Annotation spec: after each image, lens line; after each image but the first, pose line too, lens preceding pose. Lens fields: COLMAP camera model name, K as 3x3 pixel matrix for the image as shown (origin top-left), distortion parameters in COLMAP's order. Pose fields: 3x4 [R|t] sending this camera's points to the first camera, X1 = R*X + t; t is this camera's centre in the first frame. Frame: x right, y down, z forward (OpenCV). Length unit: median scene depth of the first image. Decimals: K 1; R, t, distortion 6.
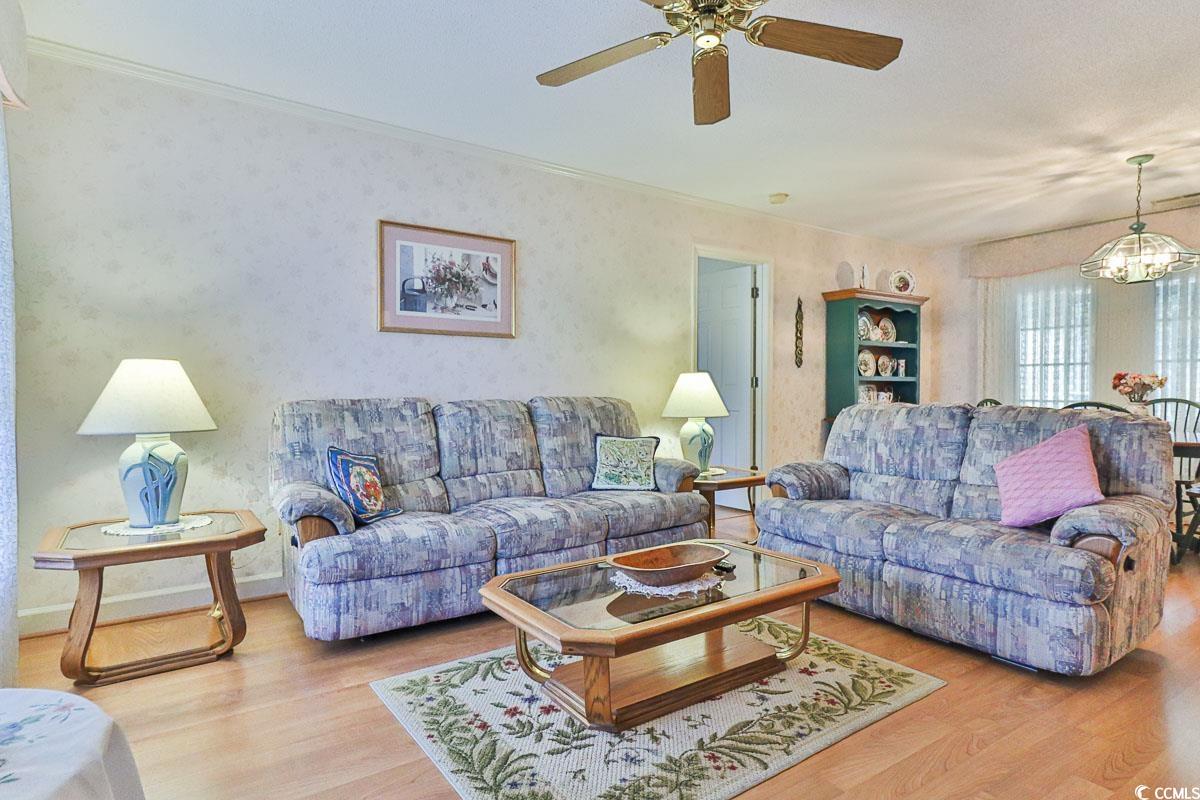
lens RADIAL K [[641.3, 0, 603.1], [0, 641.3, 407.8], [0, 0, 1]] dist [0.029906, 0.001541]
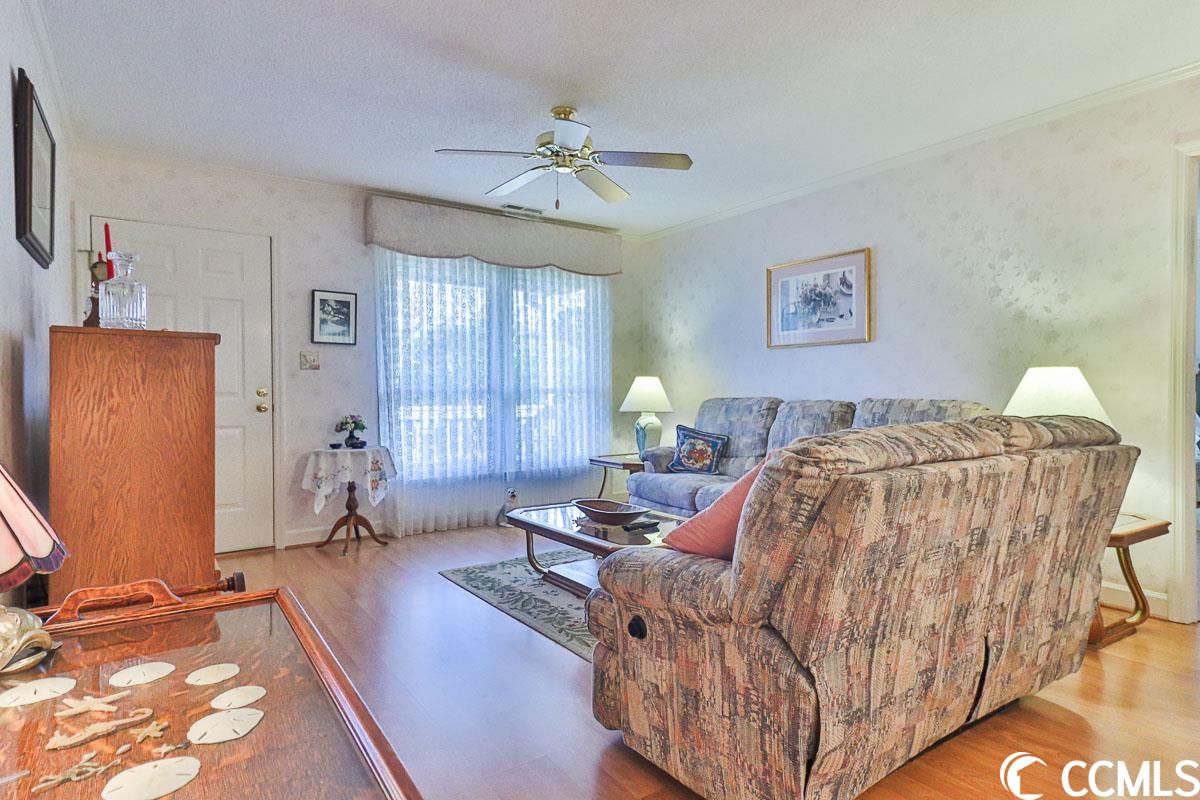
lens RADIAL K [[641.3, 0, 599.3], [0, 641.3, 402.2], [0, 0, 1]] dist [0.029906, 0.001541]
pose [[0.010040, 0.013942, -0.999852, 1.003917], [-0.031666, 0.999406, 0.013617, -0.012389], [0.999448, 0.031524, 0.010476, 0.621168]]
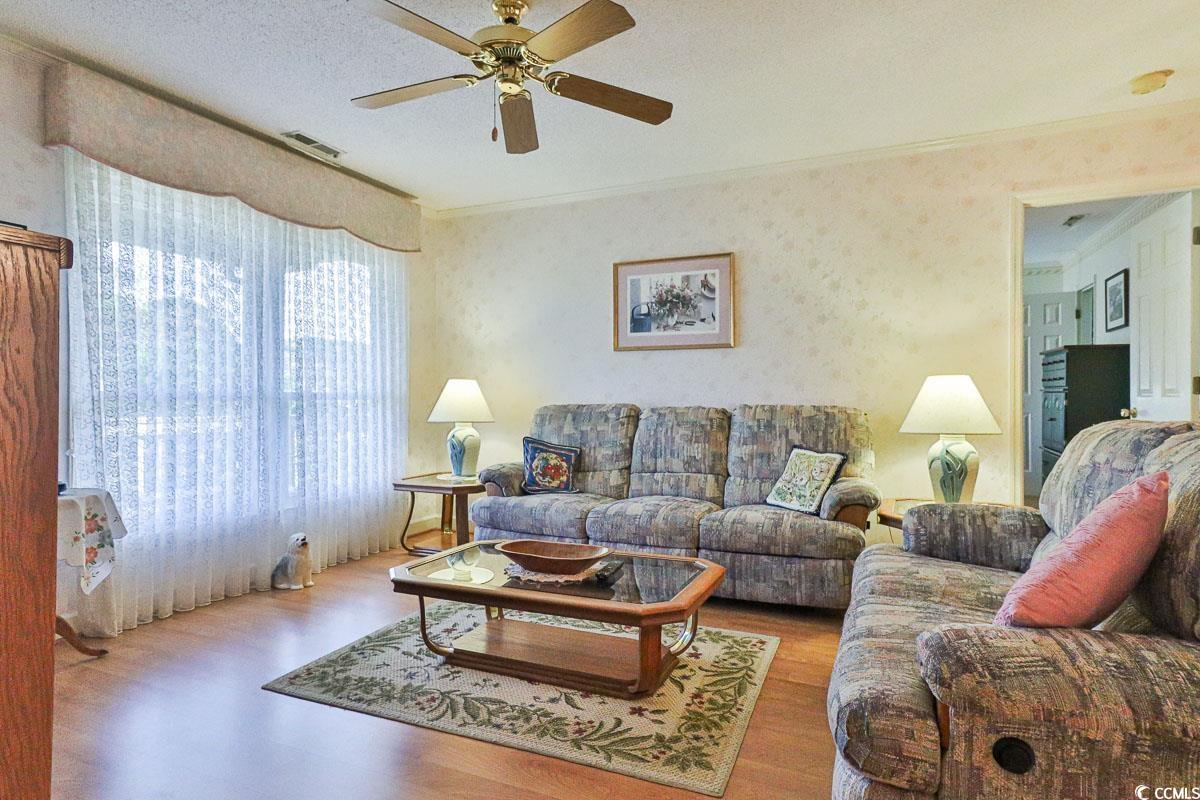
lens RADIAL K [[641.3, 0, 598.4], [0, 641.3, 397.6], [0, 0, 1]] dist [0.029906, 0.001541]
pose [[0.519774, -0.003569, -0.854296, 0.697001], [-0.027700, 0.999395, -0.021028, -0.000548], [0.853854, 0.034594, 0.519361, 0.319748]]
